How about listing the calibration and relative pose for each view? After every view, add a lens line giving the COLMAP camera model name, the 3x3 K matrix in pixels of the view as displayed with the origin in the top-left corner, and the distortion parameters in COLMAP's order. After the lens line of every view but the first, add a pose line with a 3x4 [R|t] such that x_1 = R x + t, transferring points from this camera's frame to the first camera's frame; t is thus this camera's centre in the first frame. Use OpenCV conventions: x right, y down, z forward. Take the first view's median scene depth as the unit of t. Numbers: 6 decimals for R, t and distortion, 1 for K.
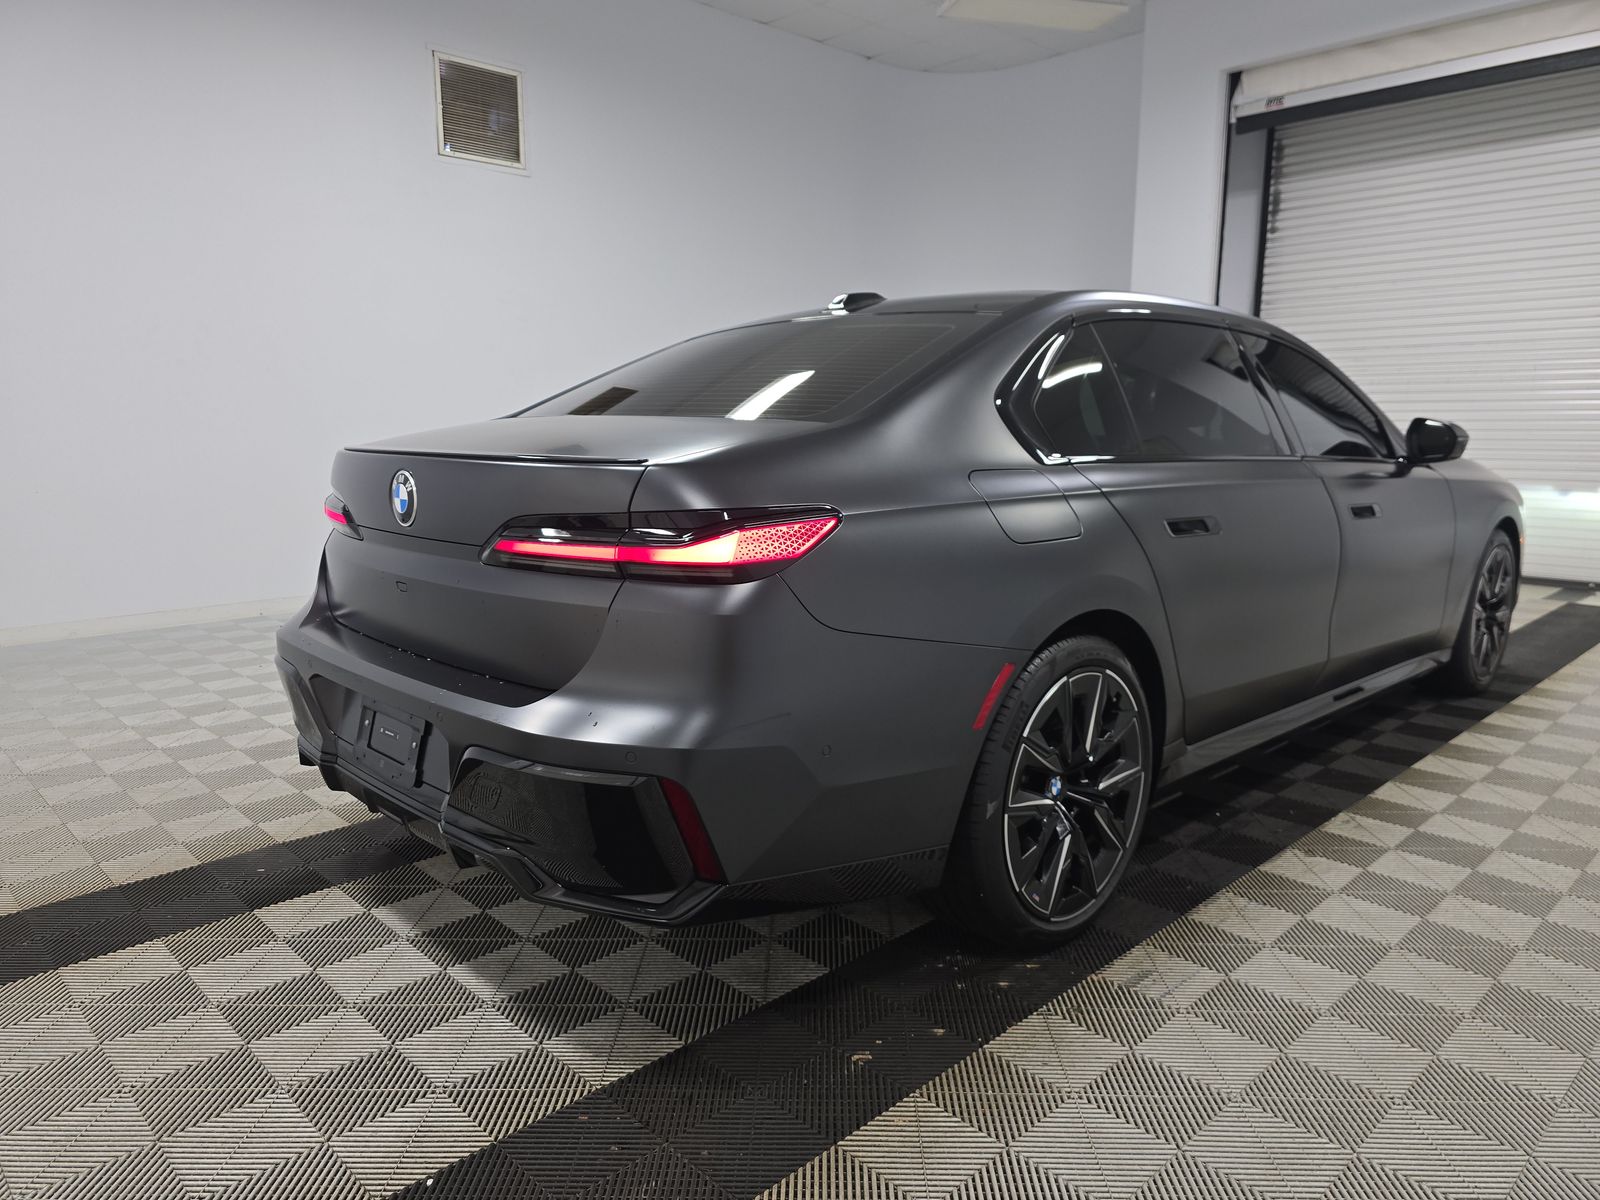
lens RADIAL K [[1096.1, 0, 800.0], [0, 1096.1, 600.0], [0, 0, 1]] dist [0.049289, 0.000135]
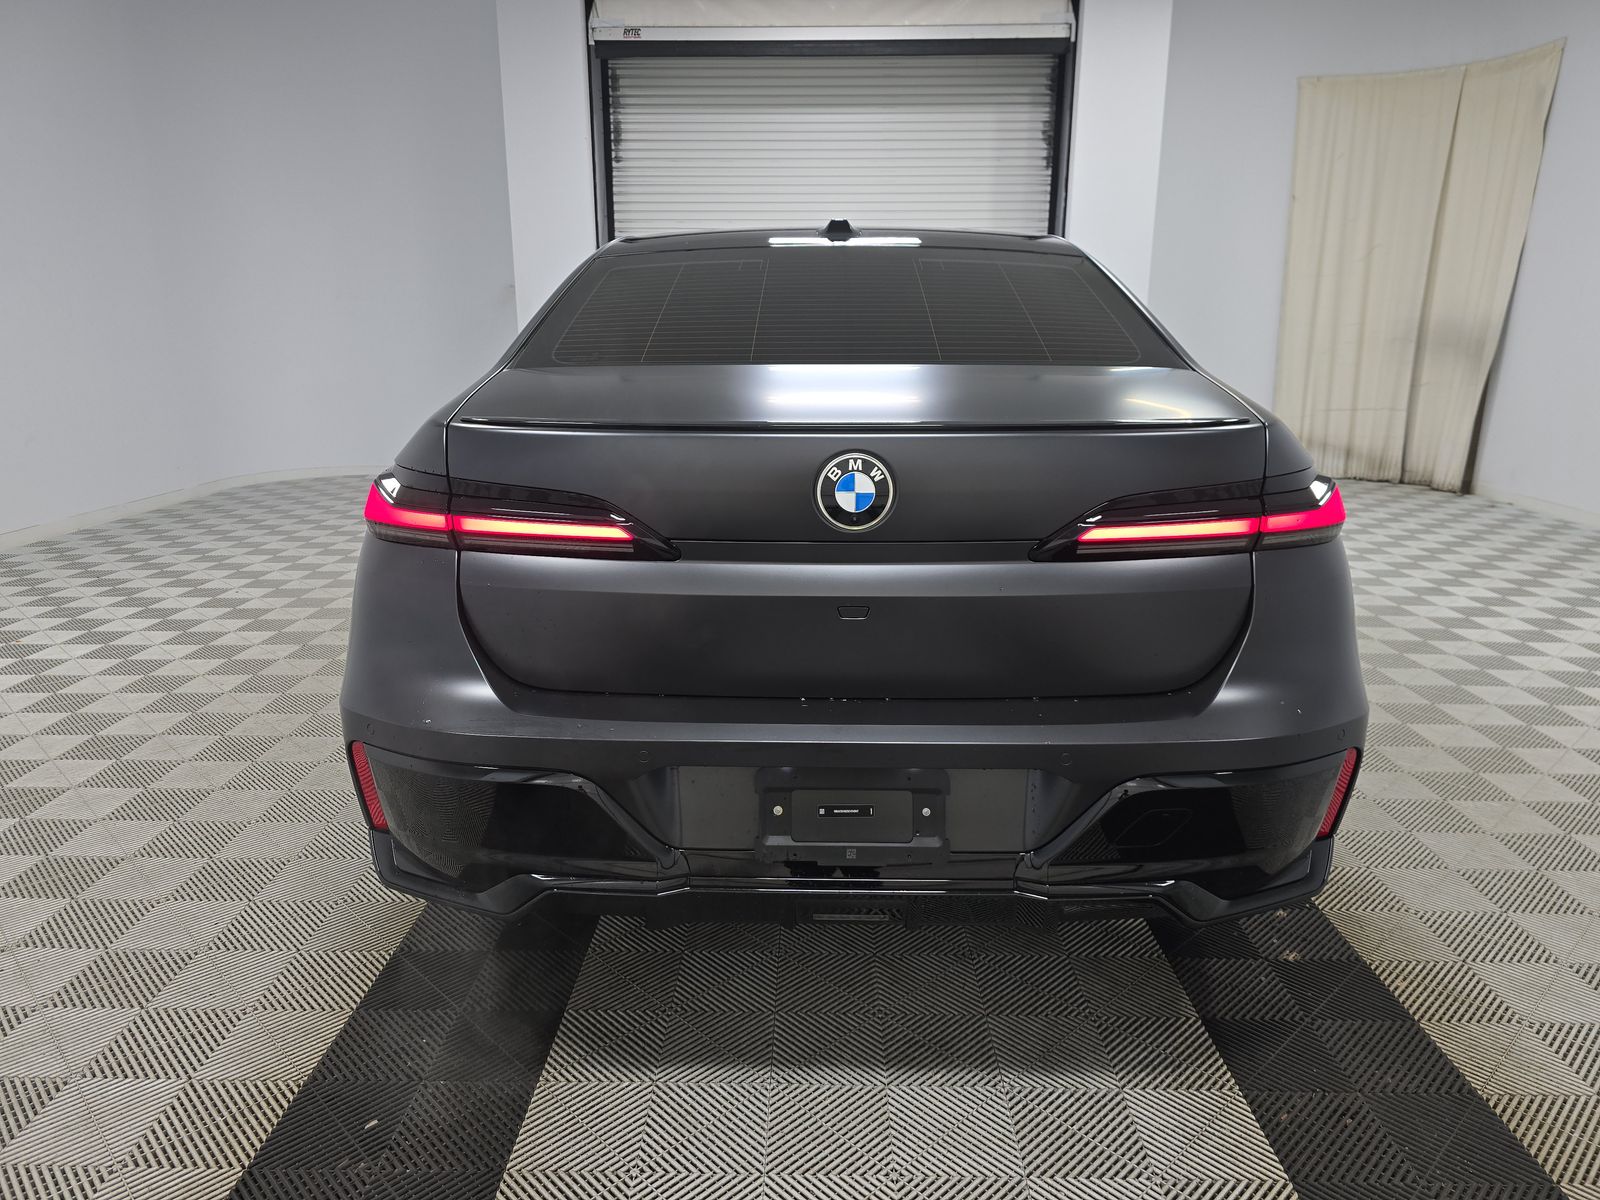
lens RADIAL K [[1096.1, 0, 800.0], [0, 1096.1, 600.0], [0, 0, 1]] dist [0.049289, 0.000135]
pose [[0.716580, -0.168724, 0.676790, -0.229260], [0.119254, 0.985651, 0.119458, -0.029133], [-0.687234, -0.004891, 0.726419, 0.129461]]
